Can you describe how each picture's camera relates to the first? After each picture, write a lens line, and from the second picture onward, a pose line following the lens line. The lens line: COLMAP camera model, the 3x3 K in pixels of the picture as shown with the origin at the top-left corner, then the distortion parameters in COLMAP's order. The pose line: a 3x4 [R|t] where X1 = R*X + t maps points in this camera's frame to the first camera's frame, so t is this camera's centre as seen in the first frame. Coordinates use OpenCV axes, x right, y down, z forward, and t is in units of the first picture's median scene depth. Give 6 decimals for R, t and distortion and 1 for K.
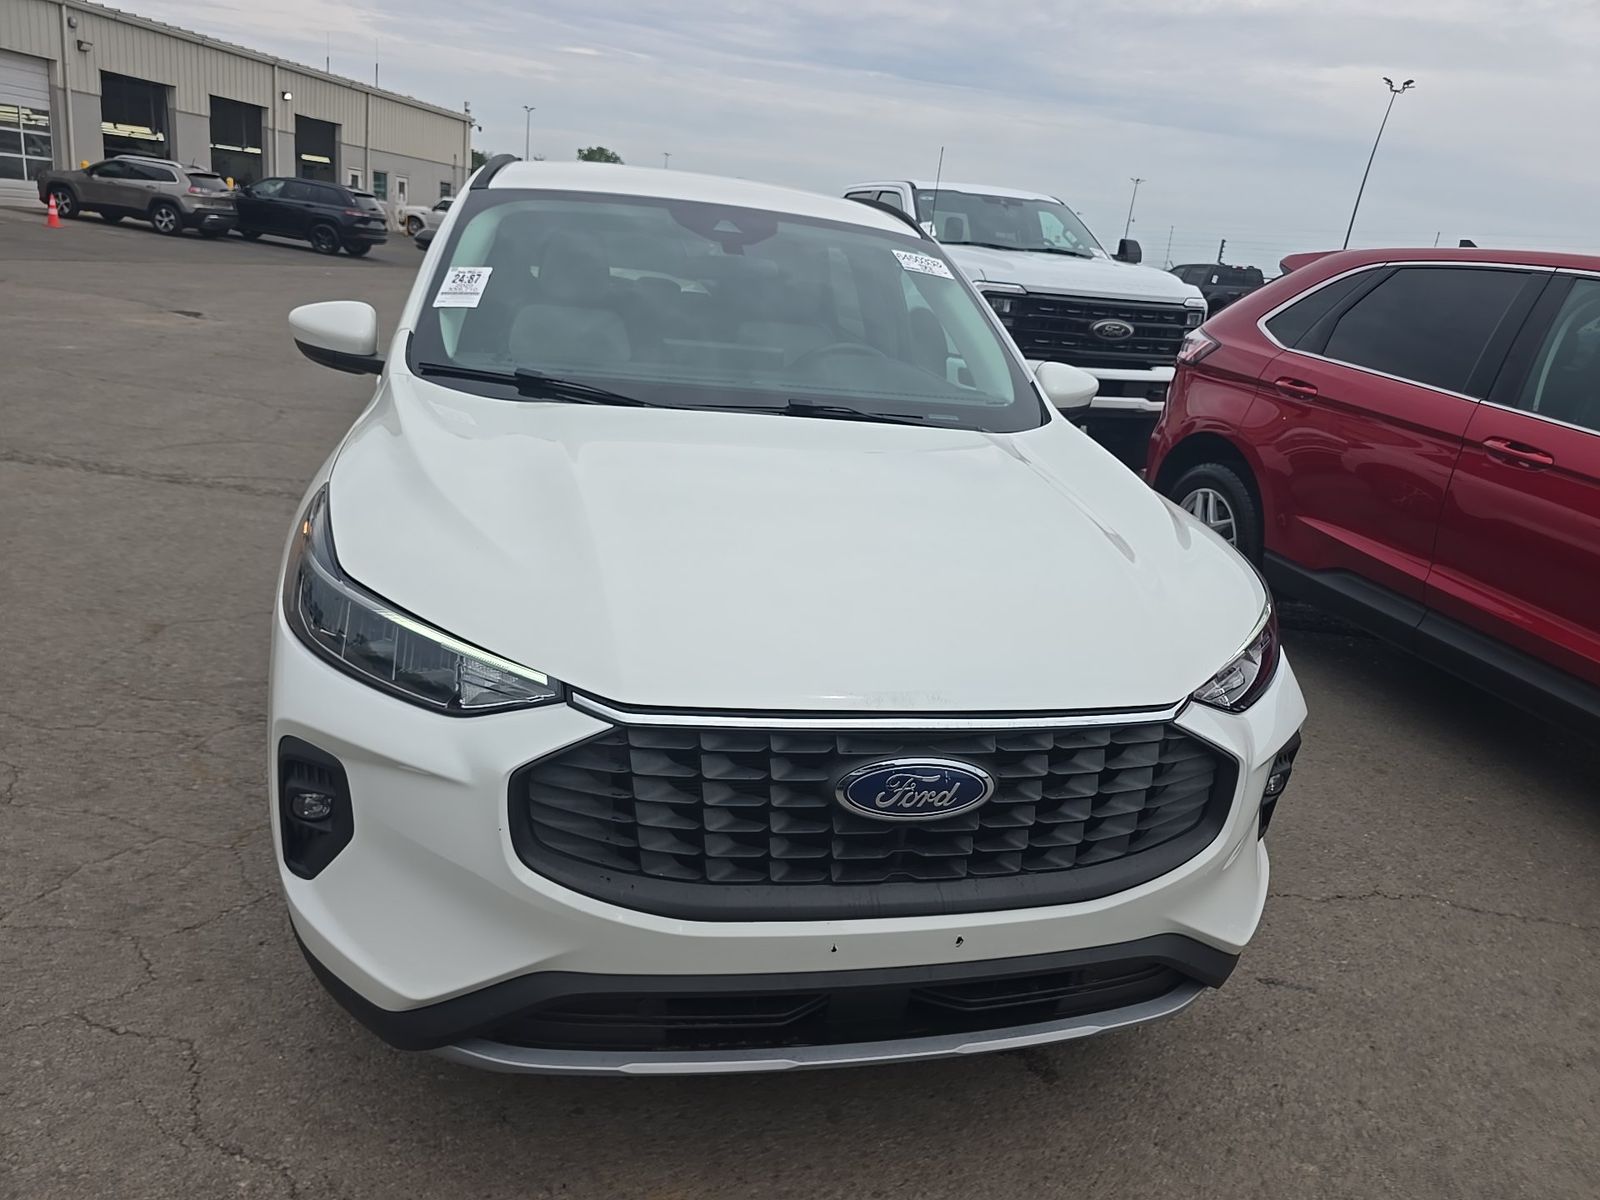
lens RADIAL K [[1143.4, 0, 800.0], [0, 1143.4, 600.0], [0, 0, 1]] dist [0.055375, -0.061443]
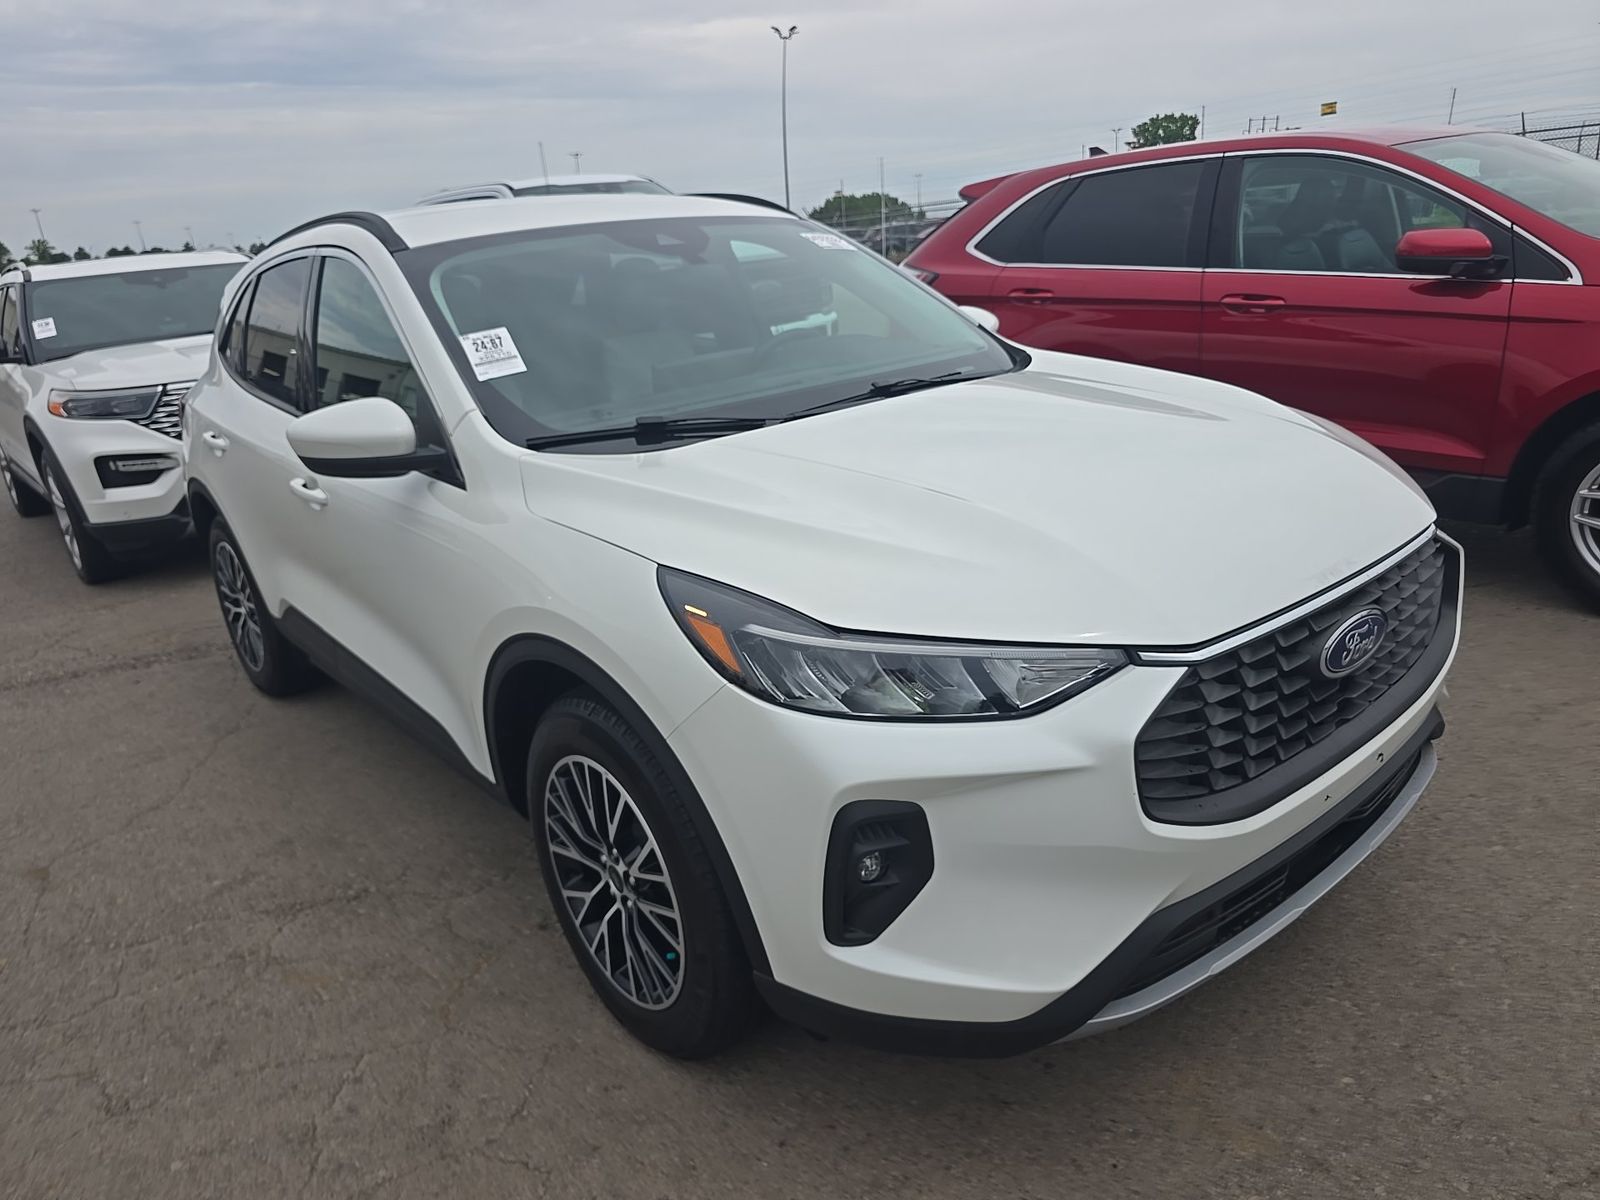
lens RADIAL K [[1143.4, 0, 800.0], [0, 1143.4, 600.0], [0, 0, 1]] dist [0.055375, -0.061443]
pose [[0.870697, -0.307041, 0.384205, -0.384062], [0.301613, 0.950397, 0.075994, -0.063559], [-0.388481, 0.049713, 0.920115, 0.056755]]
